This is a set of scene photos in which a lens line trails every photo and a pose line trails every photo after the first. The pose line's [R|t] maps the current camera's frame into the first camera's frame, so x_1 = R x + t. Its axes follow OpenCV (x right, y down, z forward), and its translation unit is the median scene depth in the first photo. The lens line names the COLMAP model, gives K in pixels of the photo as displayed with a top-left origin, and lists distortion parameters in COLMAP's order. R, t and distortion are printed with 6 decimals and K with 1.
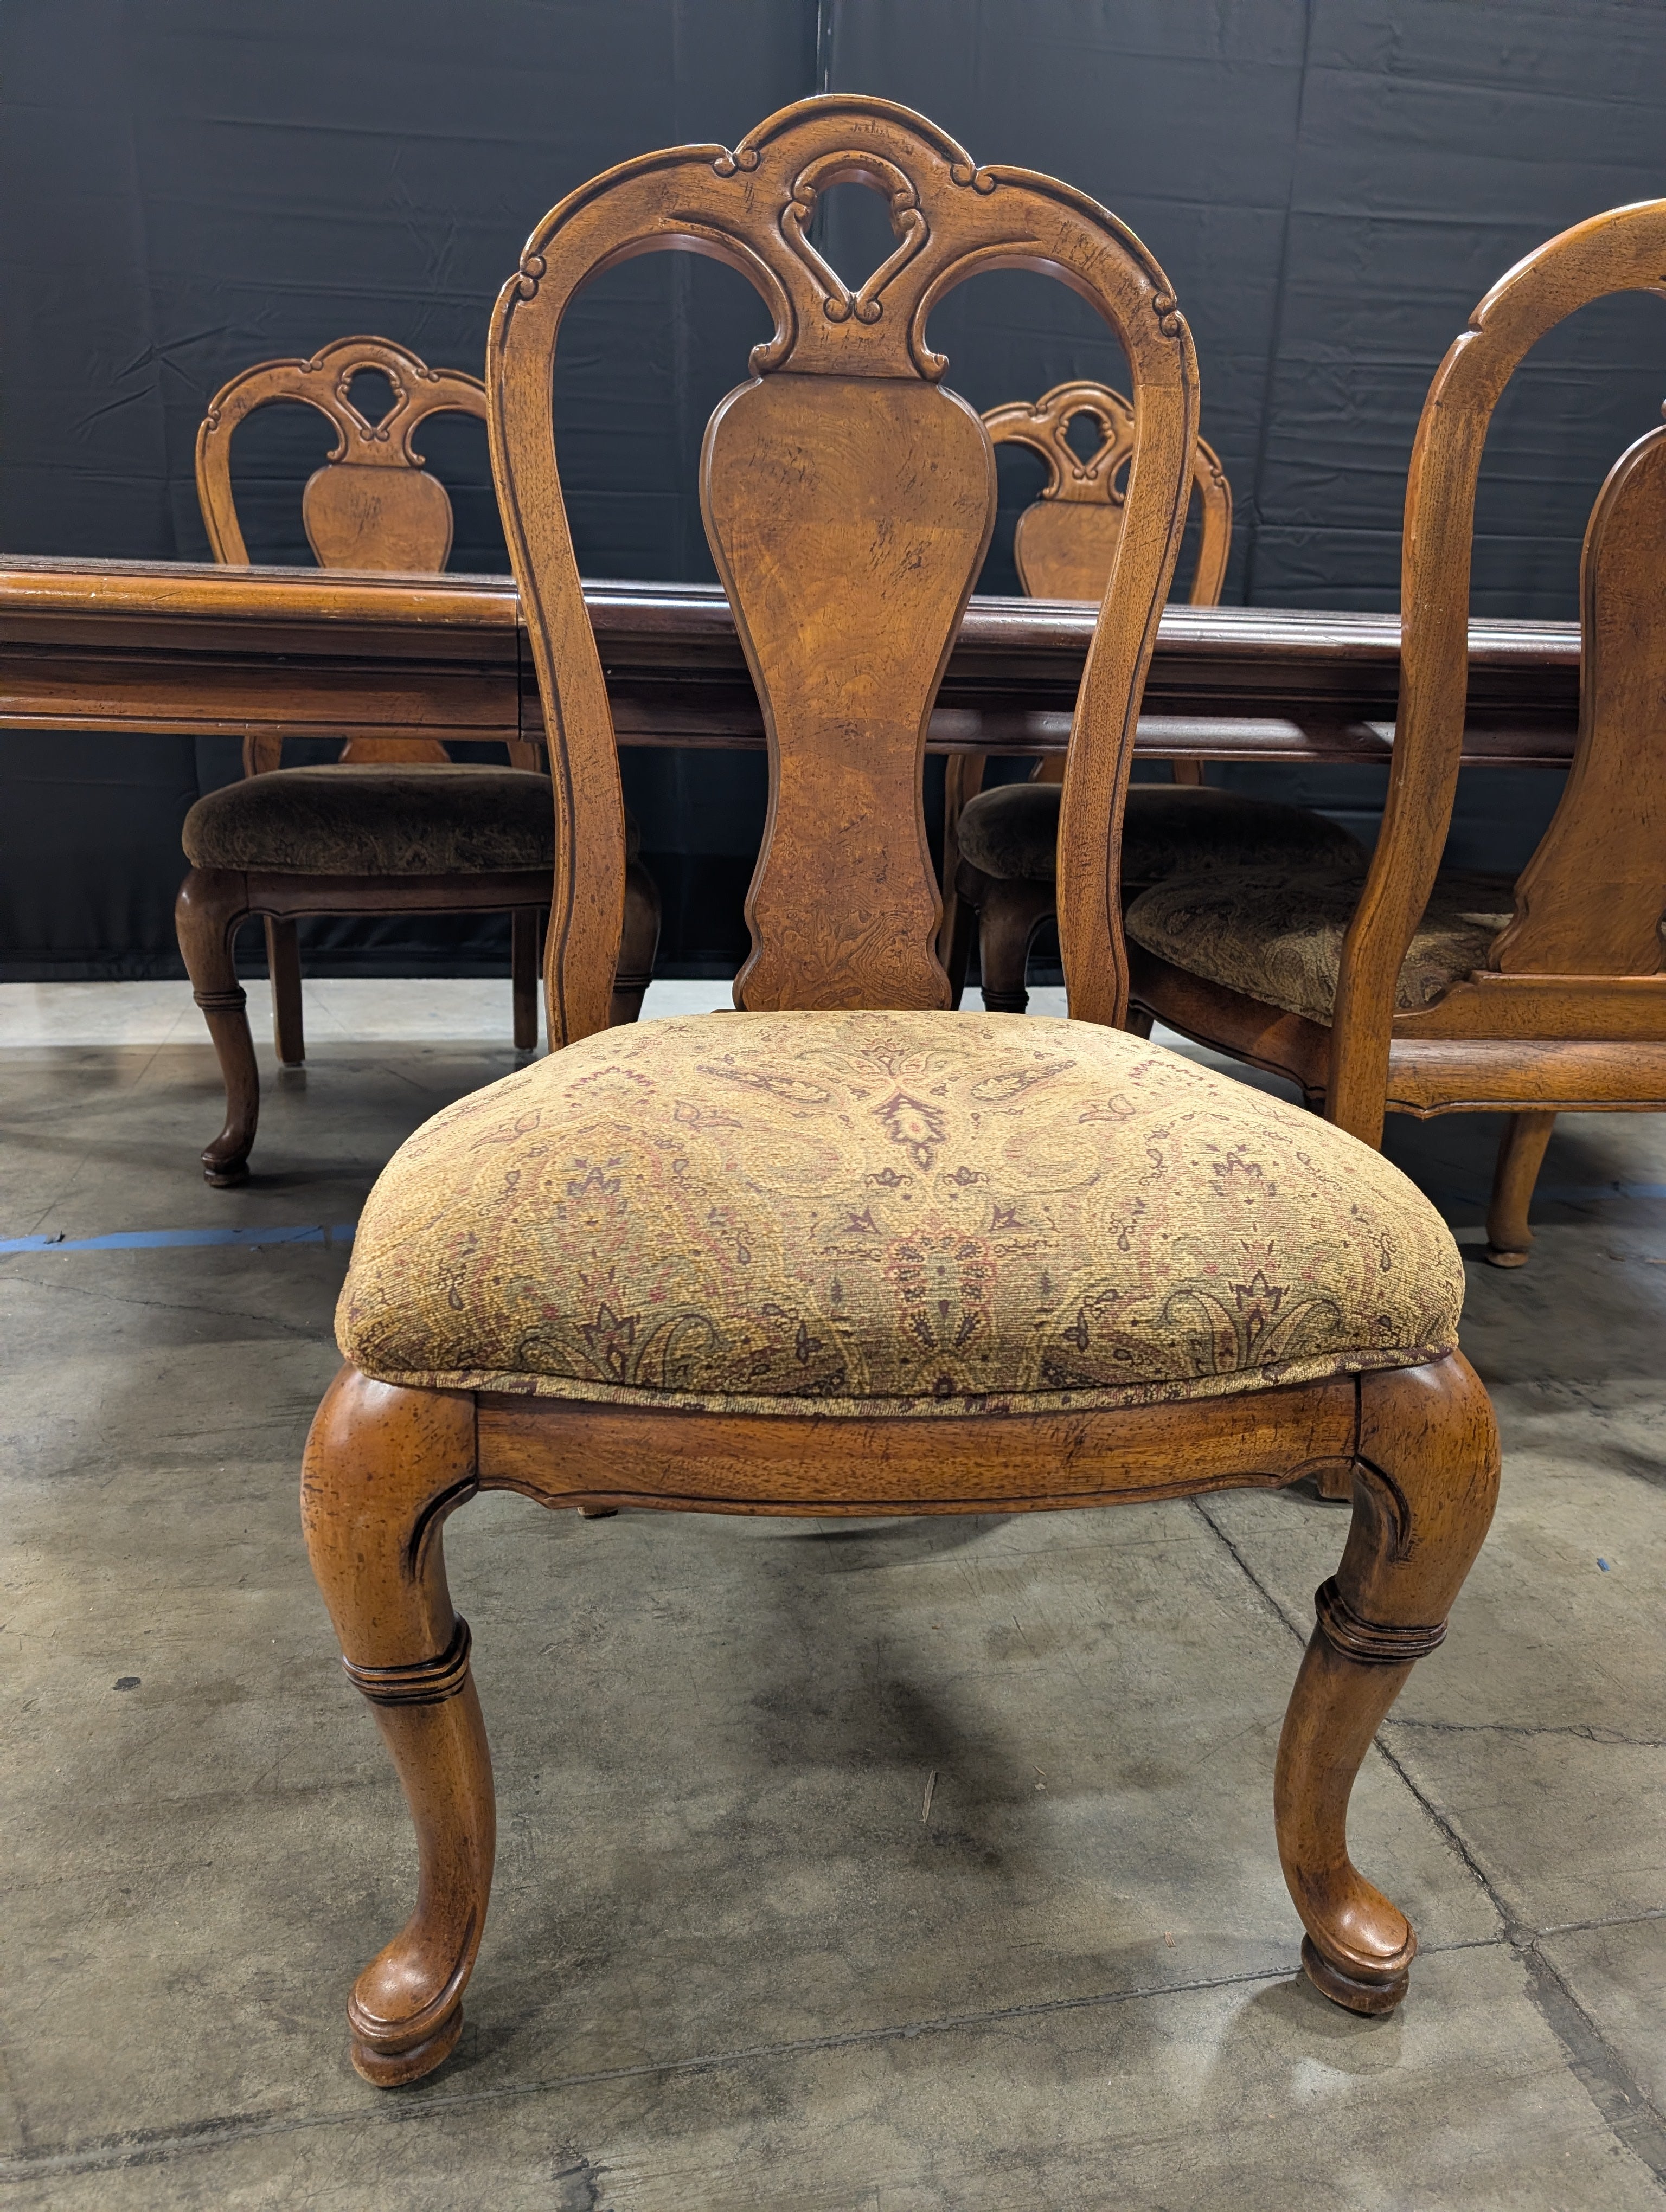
lens RADIAL K [[1596.5, 0, 853.5], [0, 1596.5, 1108.6], [0, 0, 1]] dist [0.009546, -0.006262]
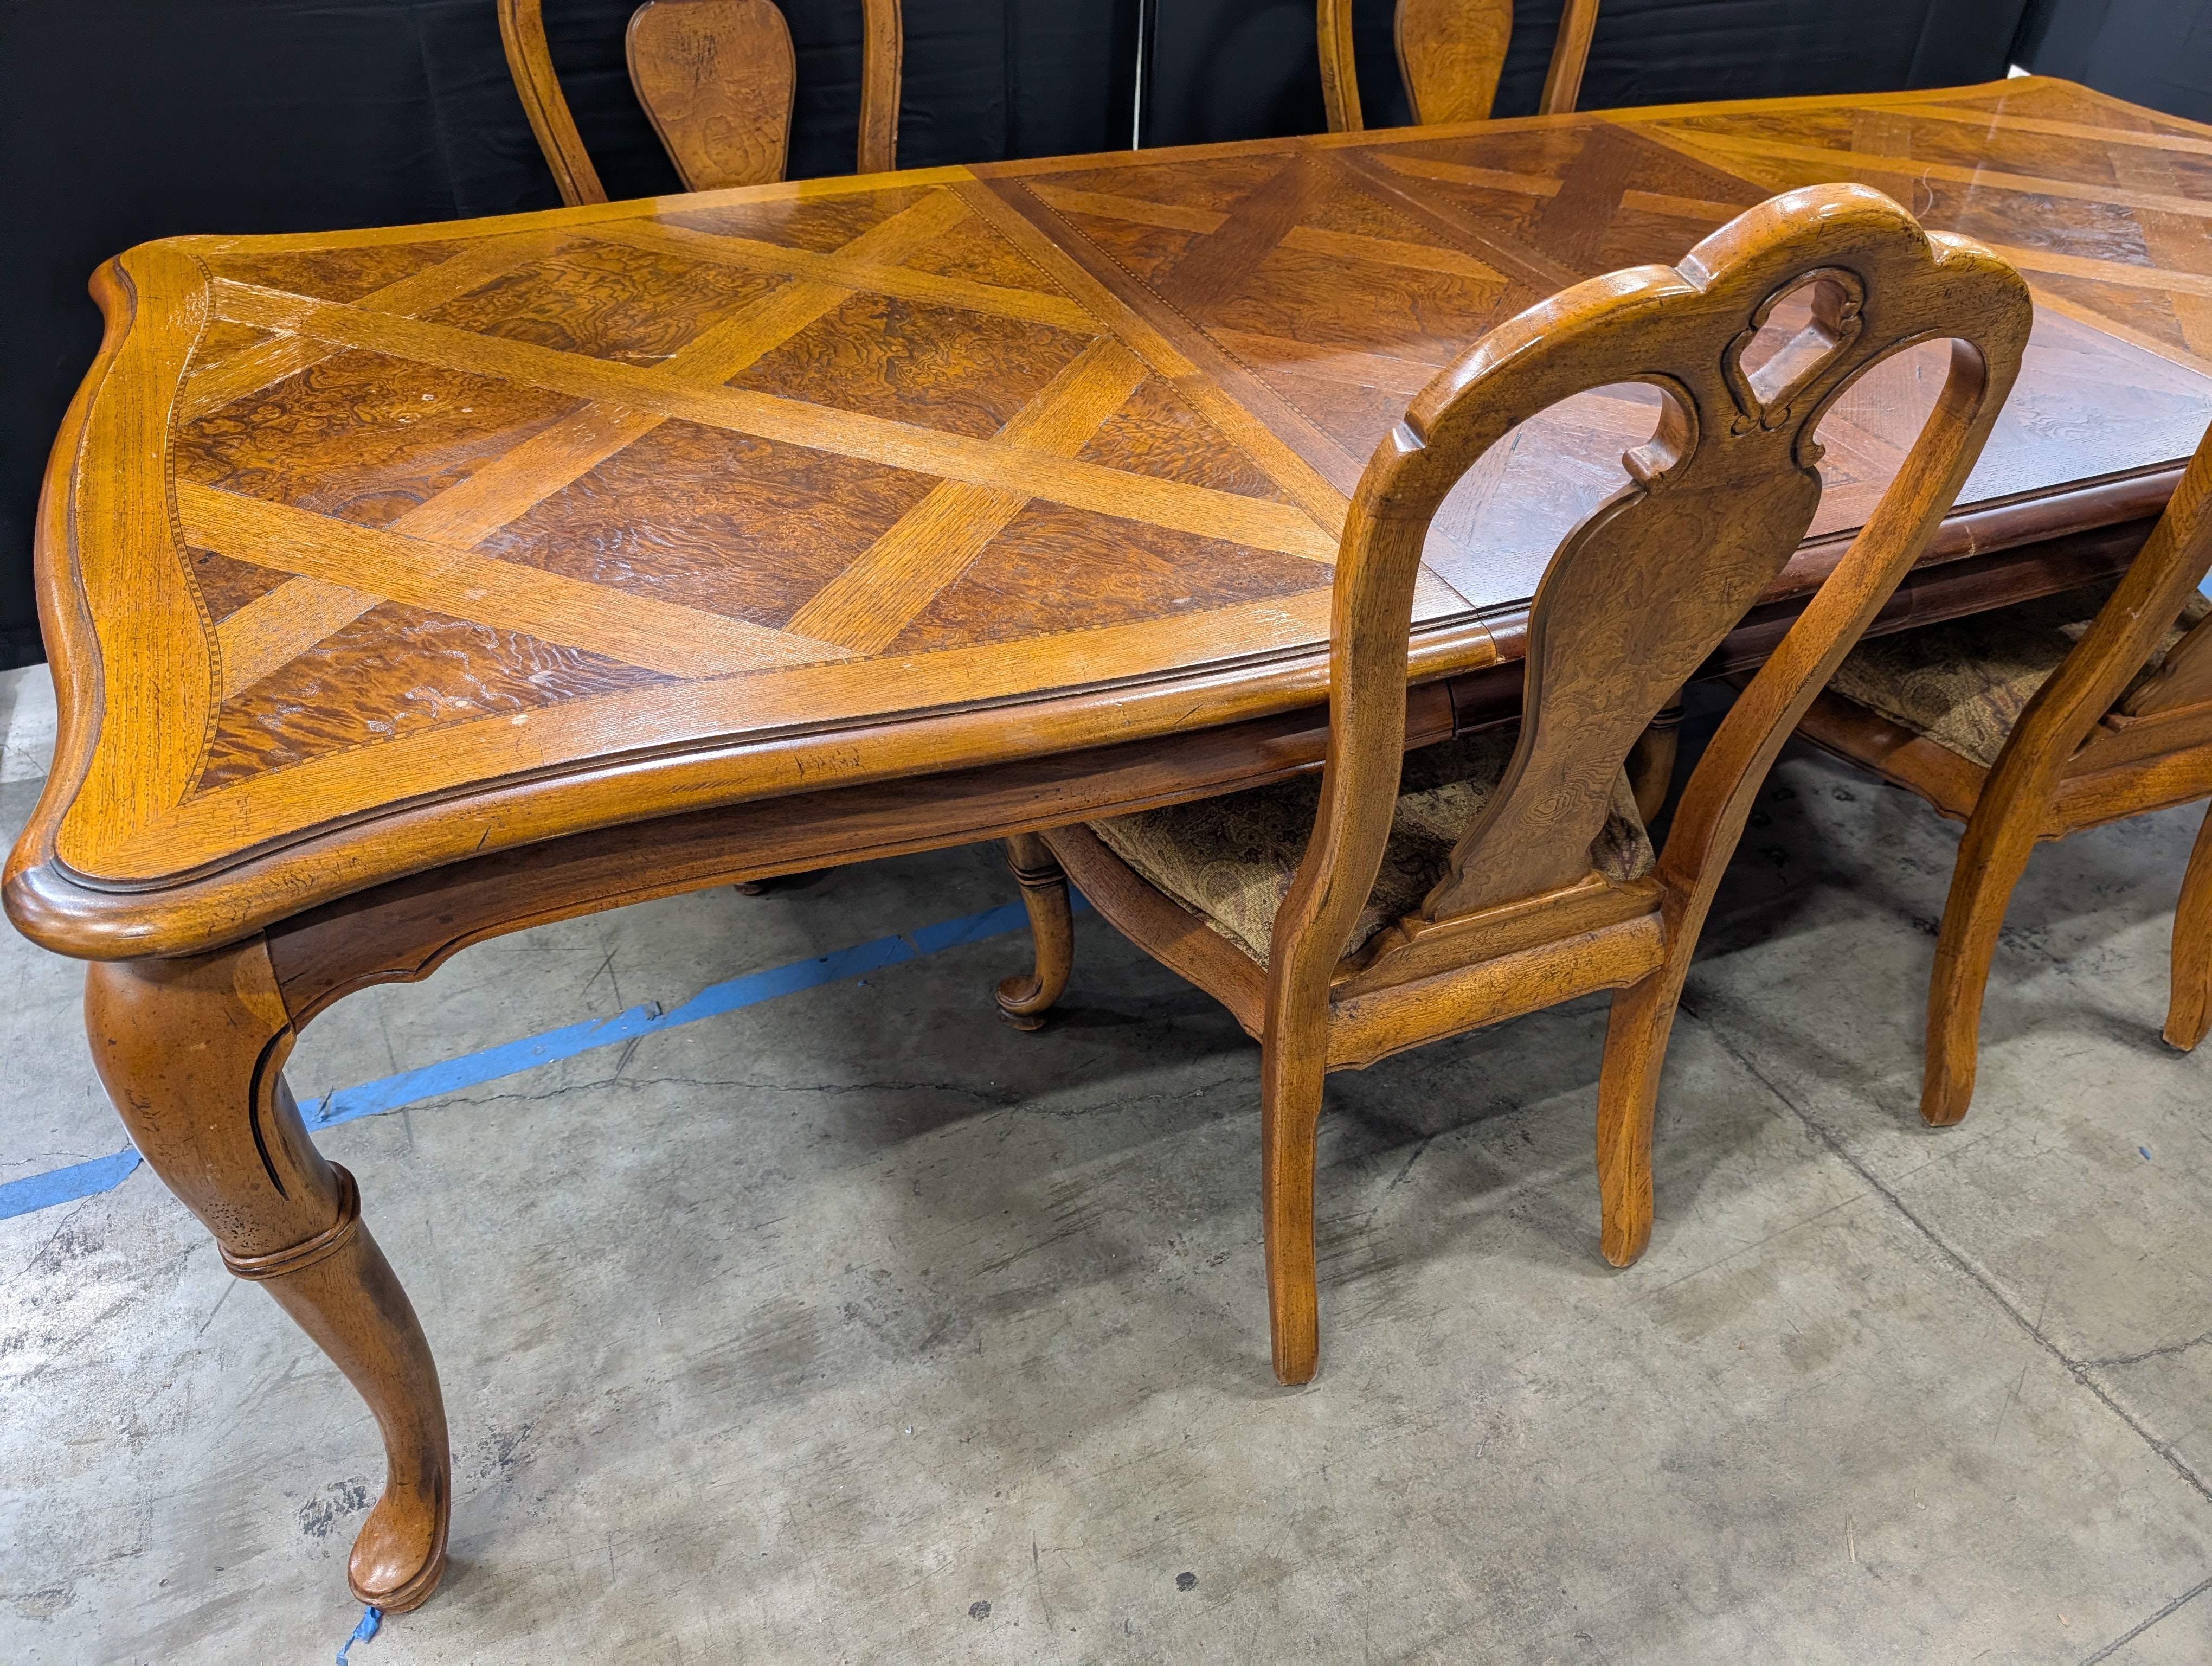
lens RADIAL K [[1596.5, 0, 1128.4], [0, 1596.5, 801.4], [0, 0, 1]] dist [0.009546, -0.006262]
pose [[0.968439, -0.152153, 0.197420, -0.636526], [0.075064, 0.933325, 0.351097, -0.585582], [-0.237678, -0.325197, 0.915290, 0.123493]]
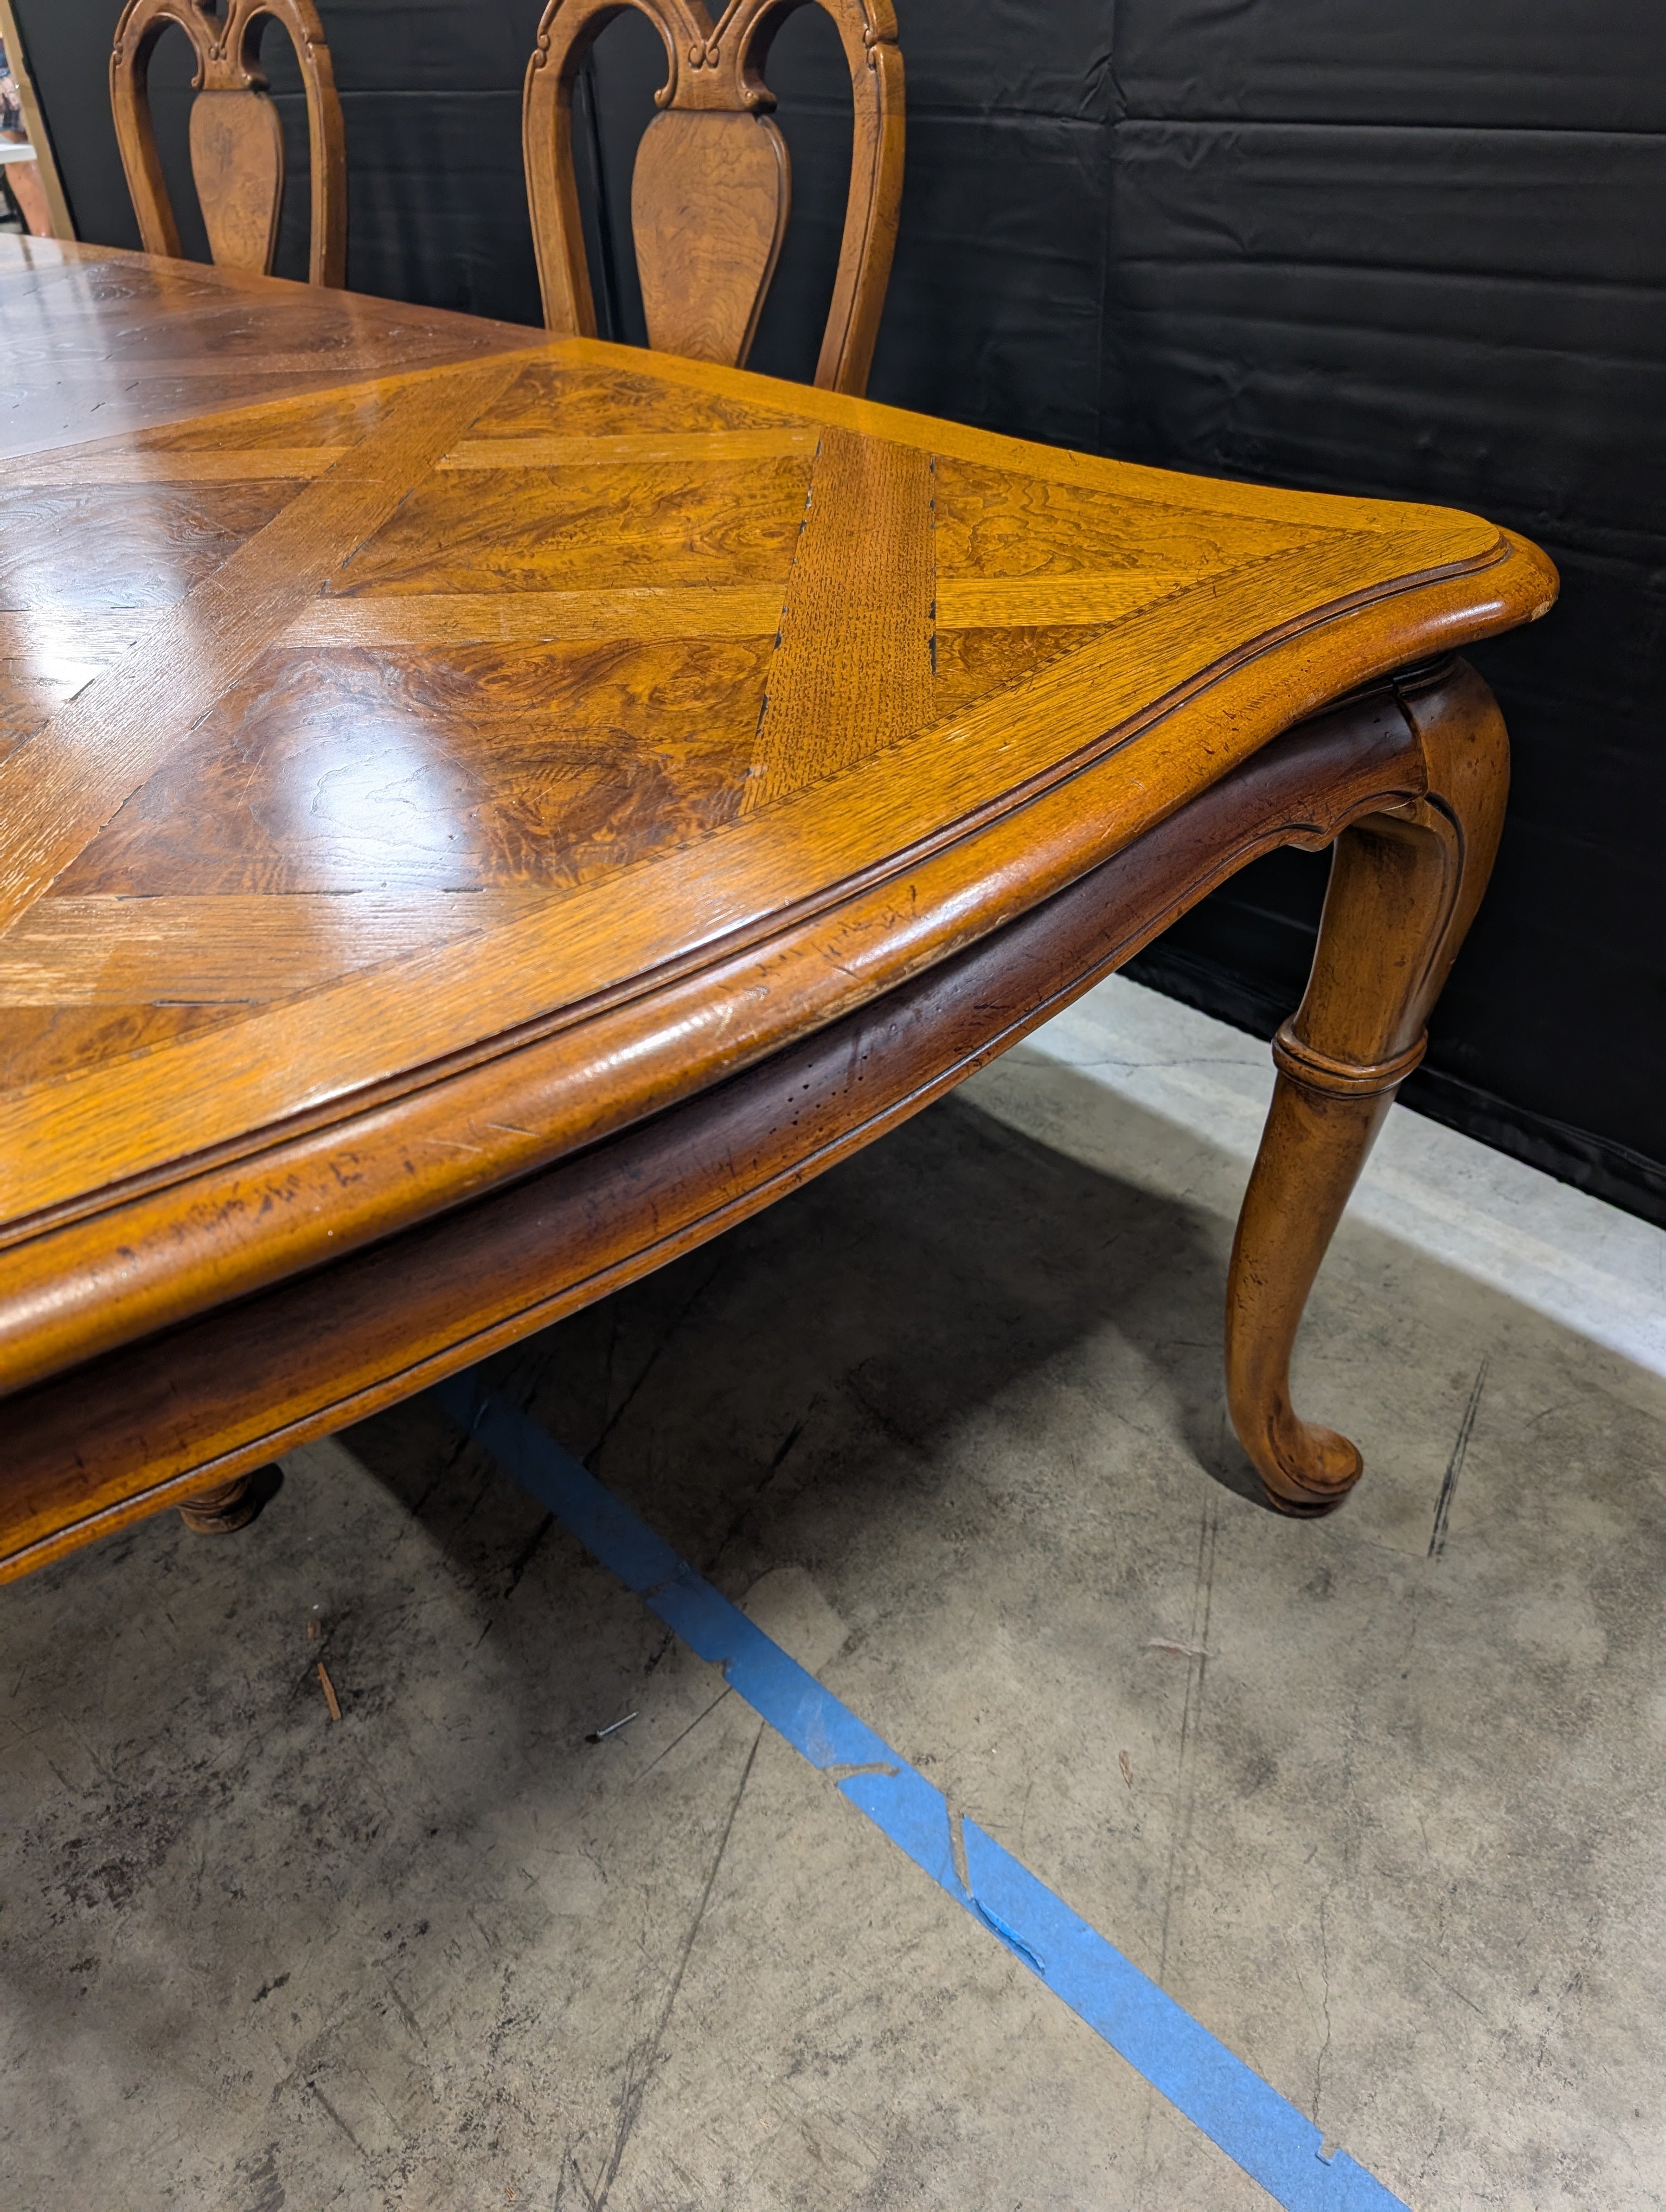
lens RADIAL K [[1585.5, 0, 837.0], [0, 1585.5, 1129.8], [0, 0, 1]] dist [0.024632, -0.023183]
pose [[0.541582, 0.446243, -0.712430, 1.643223], [-0.190236, 0.890550, 0.413196, -0.643841], [0.818840, -0.088249, 0.567197, 1.457394]]
